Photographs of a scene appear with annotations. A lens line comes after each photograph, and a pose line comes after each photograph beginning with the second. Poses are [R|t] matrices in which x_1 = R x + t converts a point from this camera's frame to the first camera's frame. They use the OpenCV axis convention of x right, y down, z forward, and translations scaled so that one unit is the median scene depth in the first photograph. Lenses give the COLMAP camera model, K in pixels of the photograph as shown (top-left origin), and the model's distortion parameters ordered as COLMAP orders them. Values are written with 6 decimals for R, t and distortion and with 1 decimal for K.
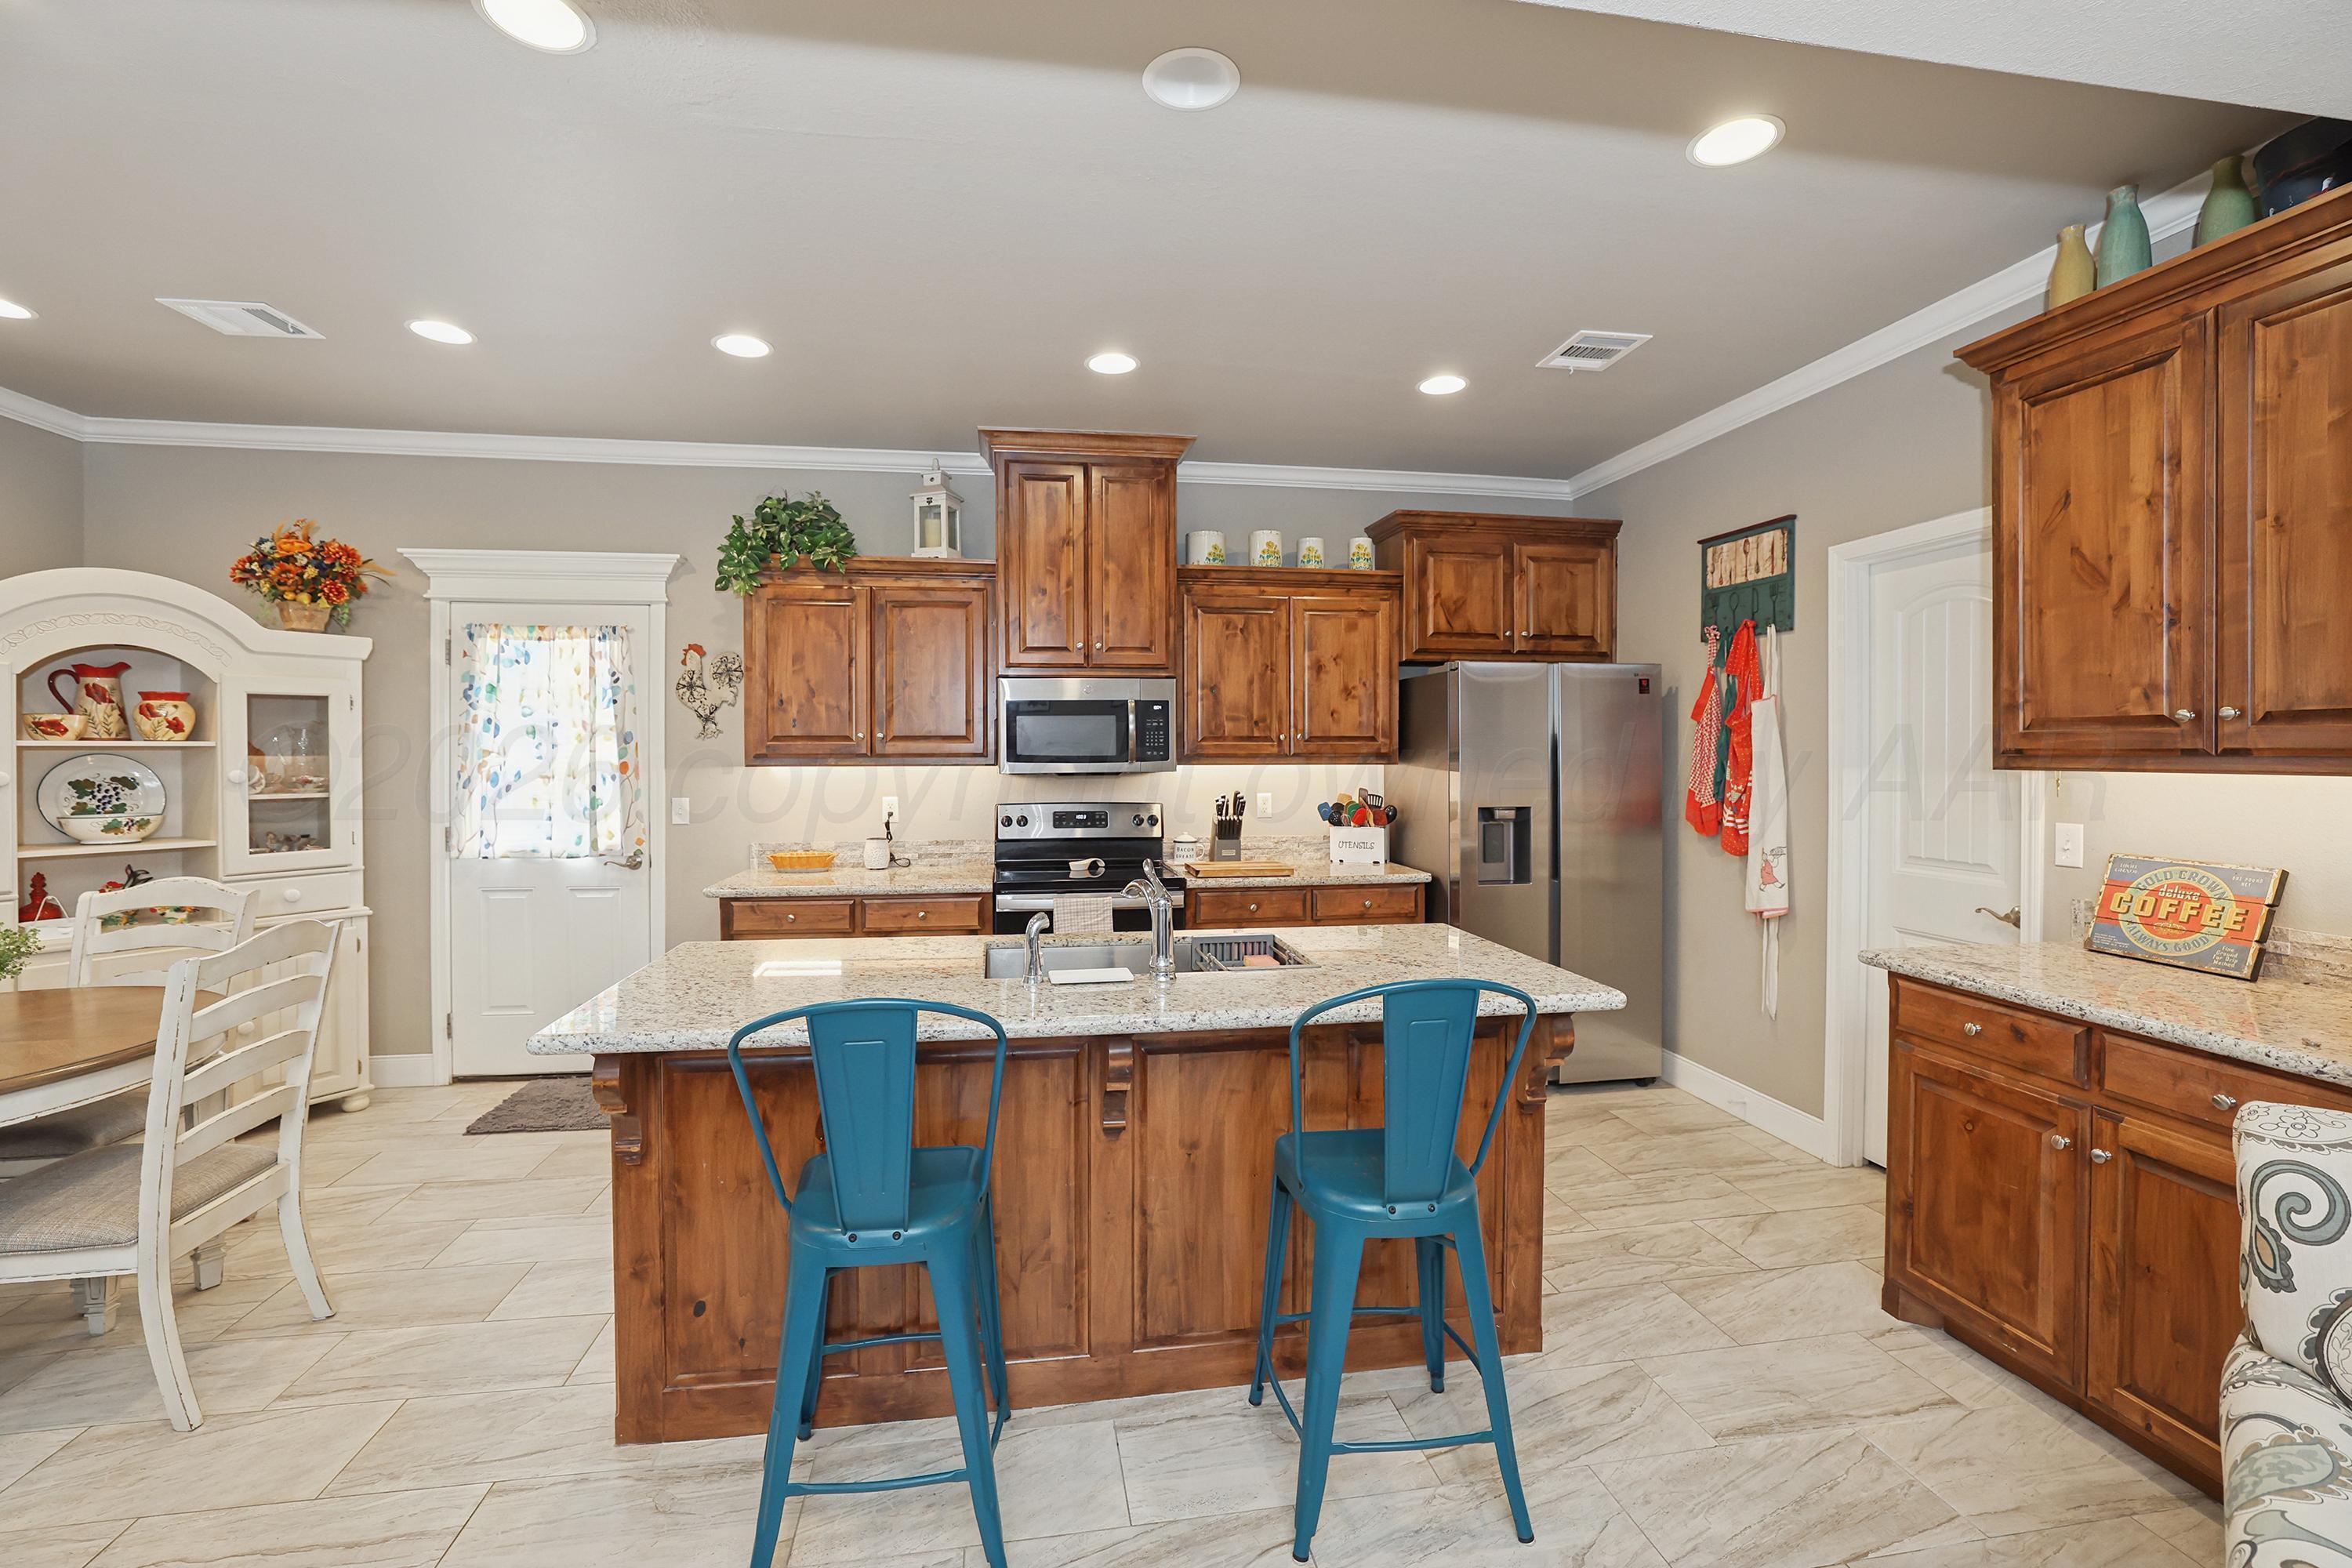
lens RADIAL K [[1028.5, 0, 1173.8], [0, 1028.5, 754.2], [0, 0, 1]] dist [-0.045977, 0.018787]
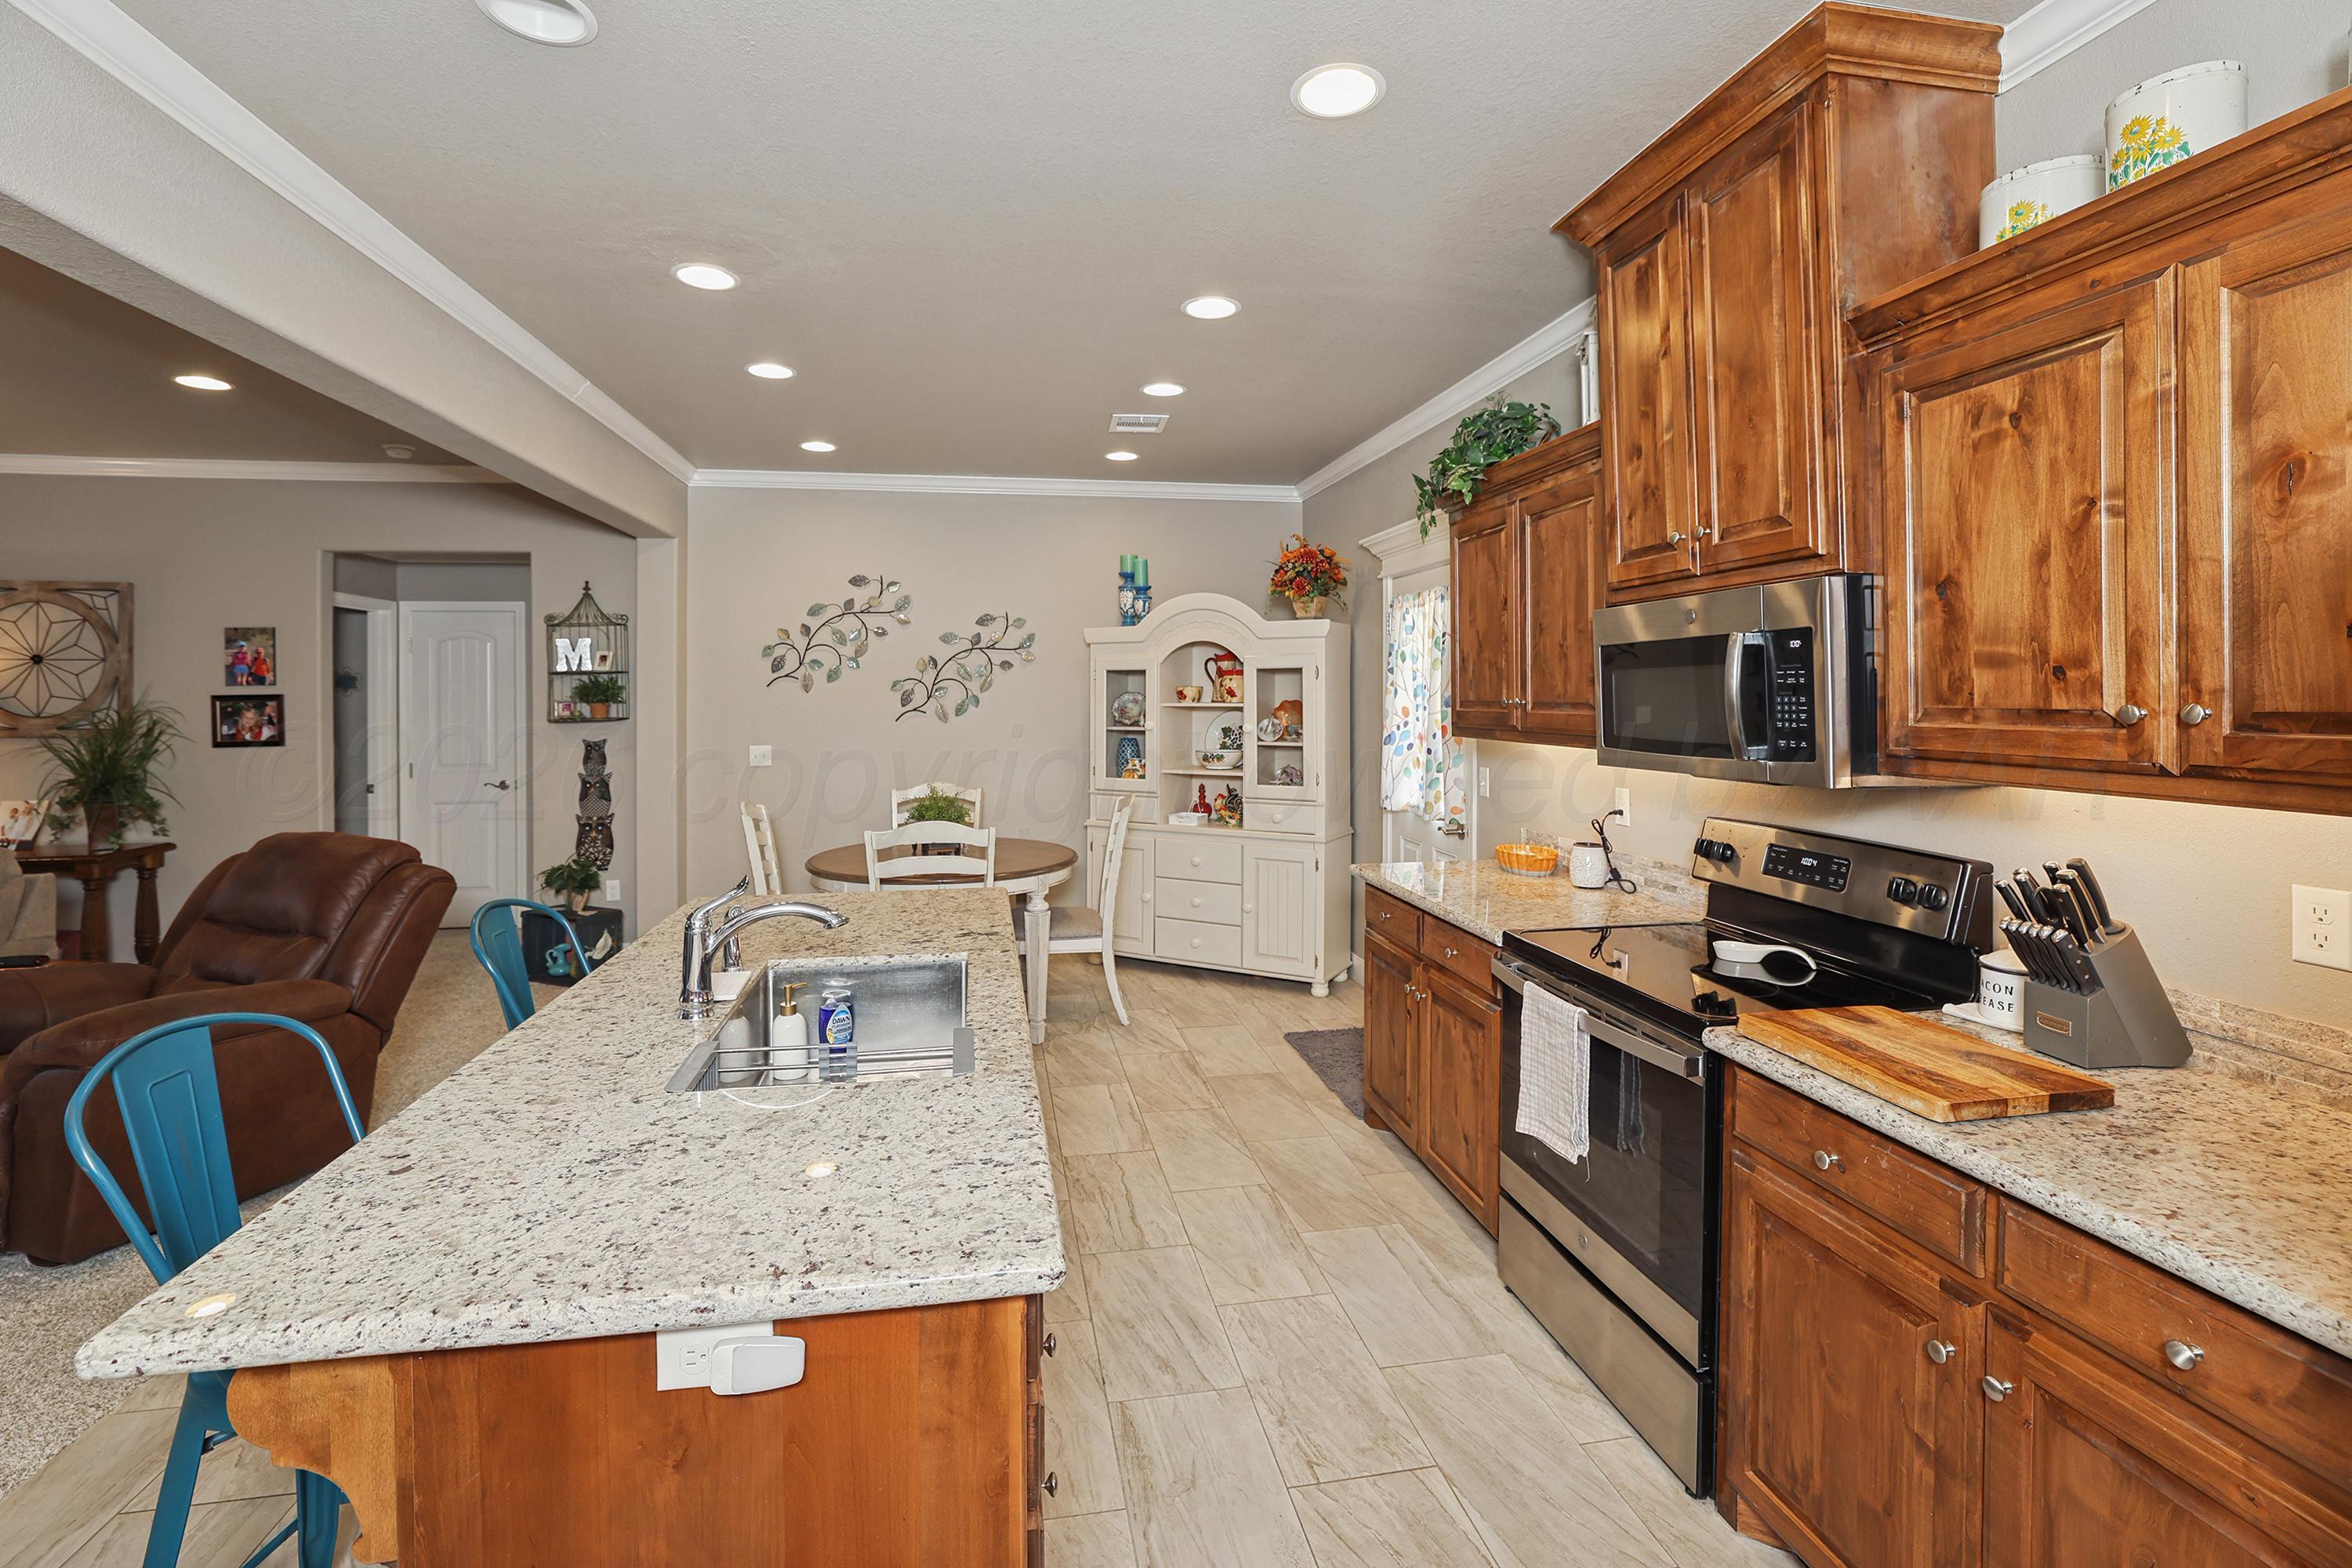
lens RADIAL K [[1031.8, 0, 1171.4], [0, 1031.8, 688.8], [0, 0, 1]] dist [-0.045771, 0.018995]
pose [[0.032971, -0.003425, -0.999450, 0.435809], [-0.002445, 0.999991, -0.003507, -0.023950], [0.999453, 0.002559, 0.032963, 0.728413]]
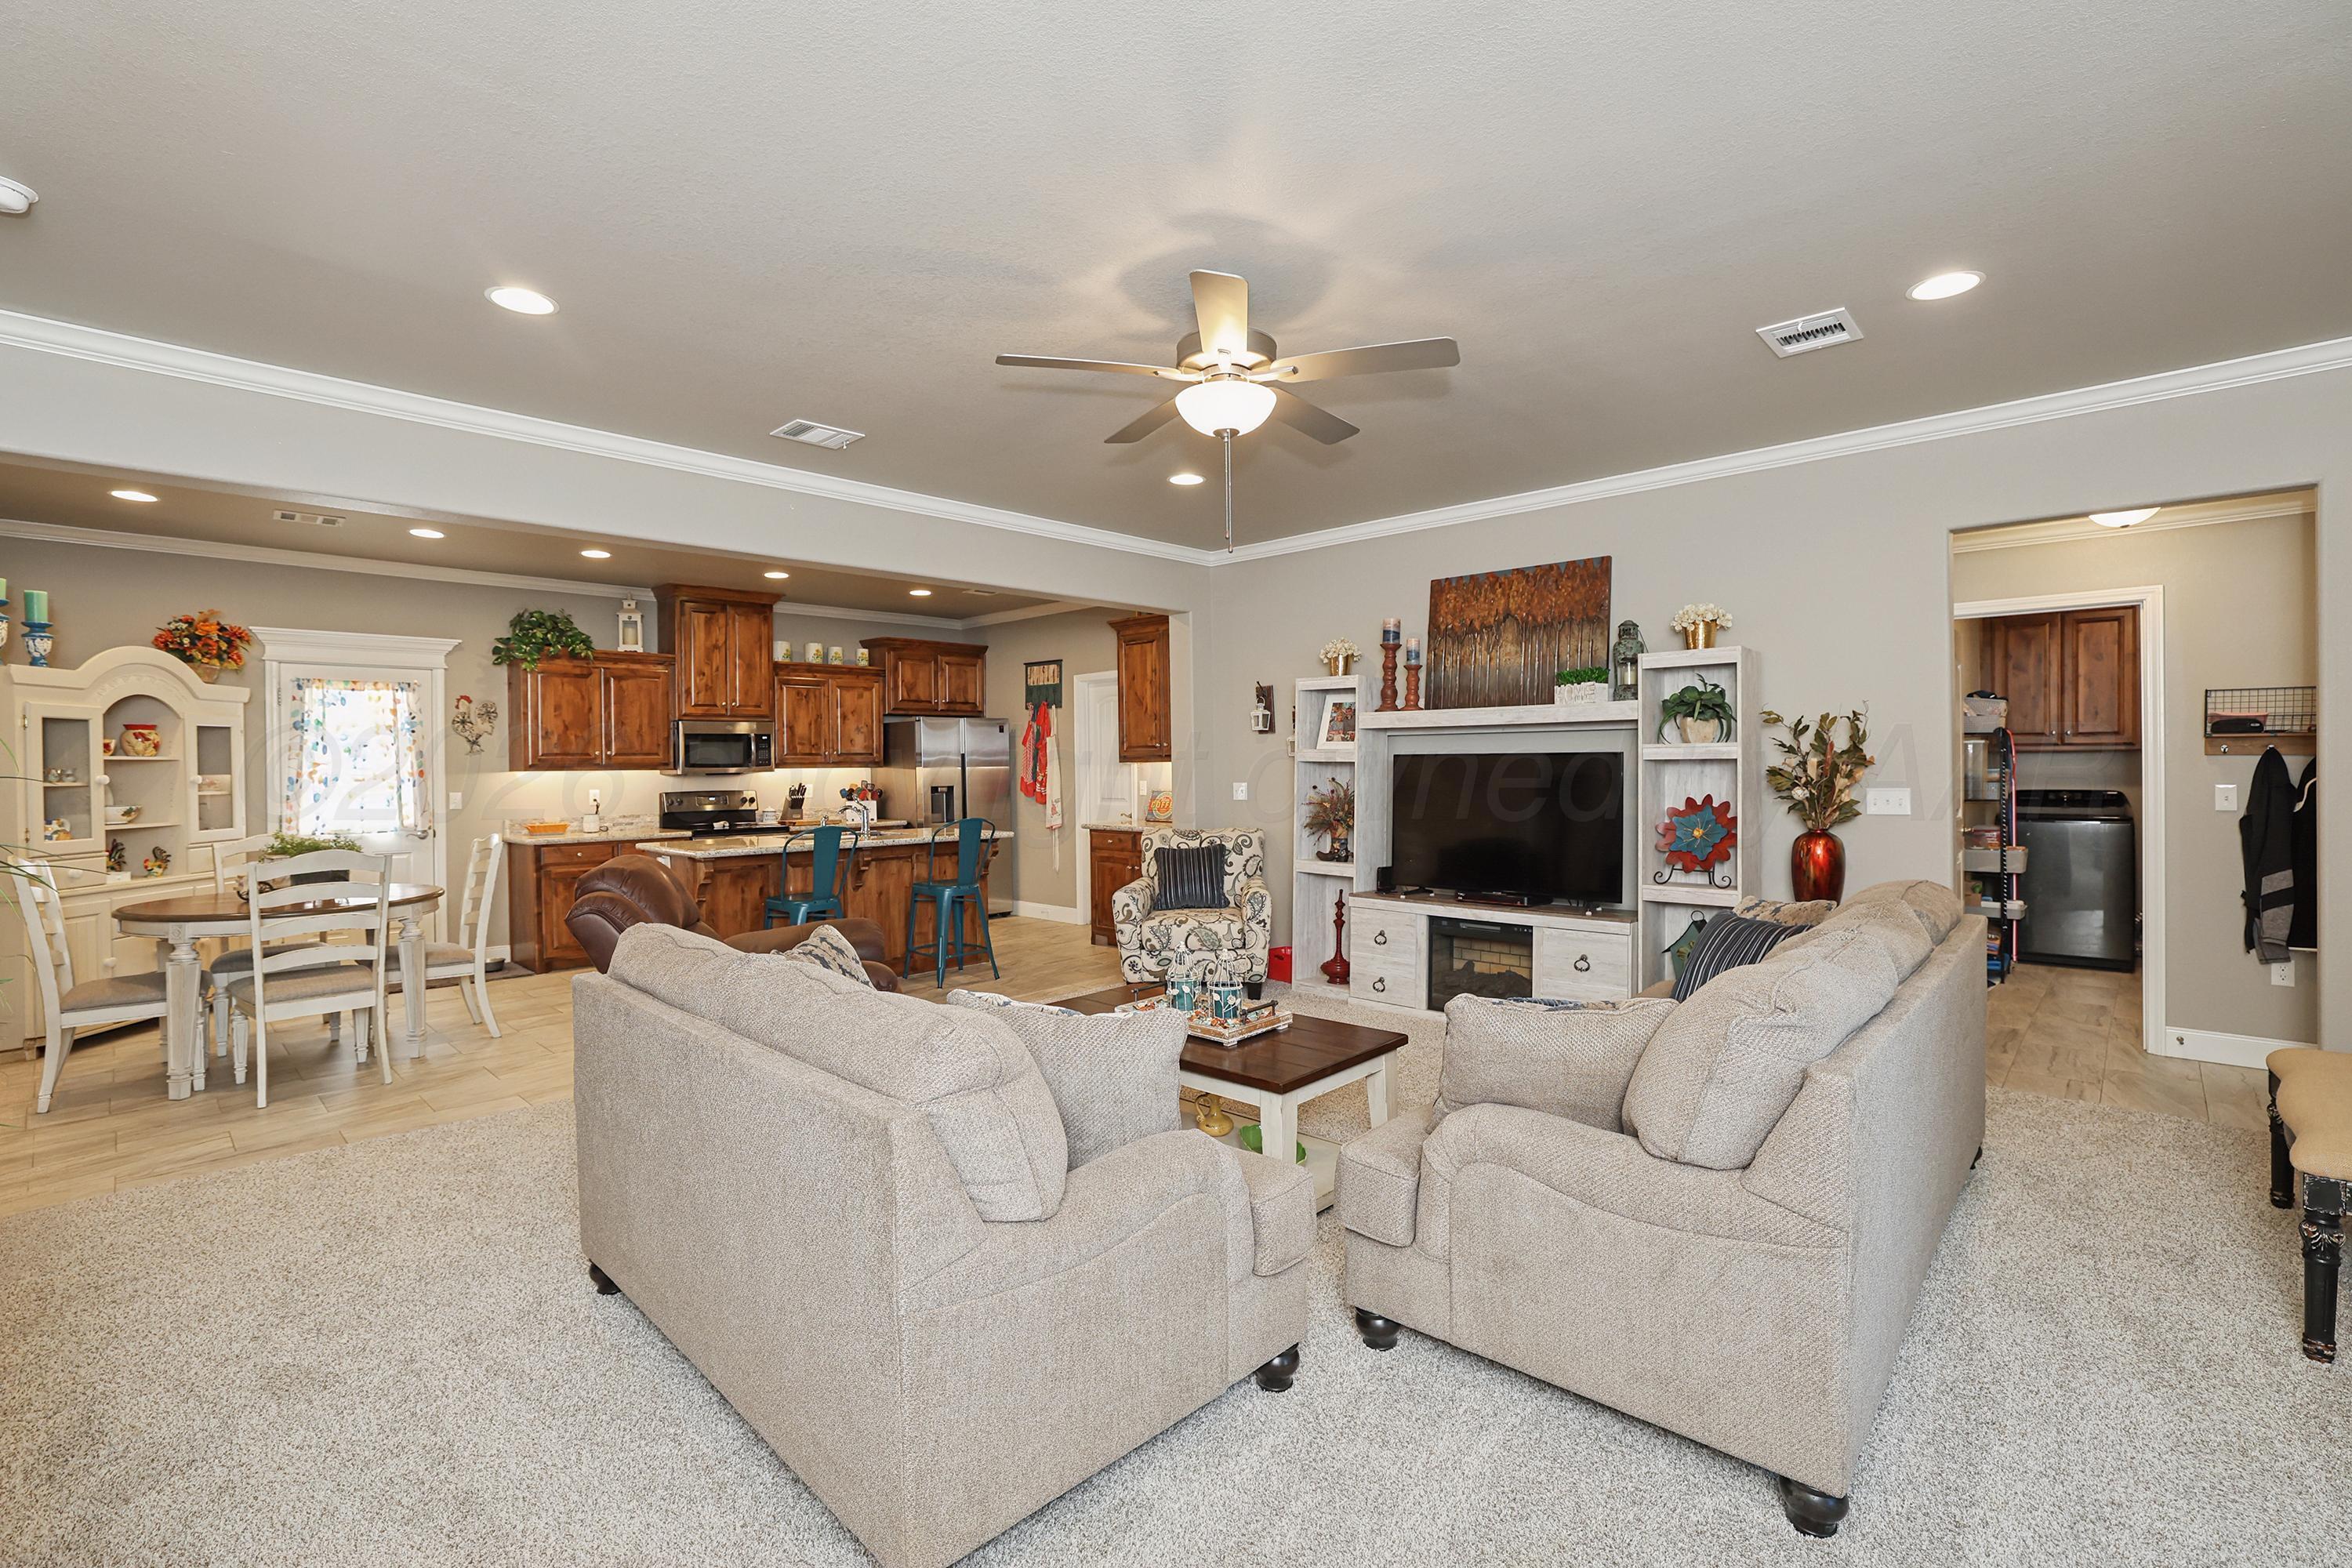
lens RADIAL K [[1098.3, 0, 1176.0], [0, 1098.3, 784.0], [0, 0, 1]] dist [-0.054534, 0.031592]
pose [[0.802489, -0.017992, 0.596395, -0.614727], [0.013425, 0.999837, 0.012098, 0.025409], [-0.596516, -0.001702, 0.802600, -1.059245]]
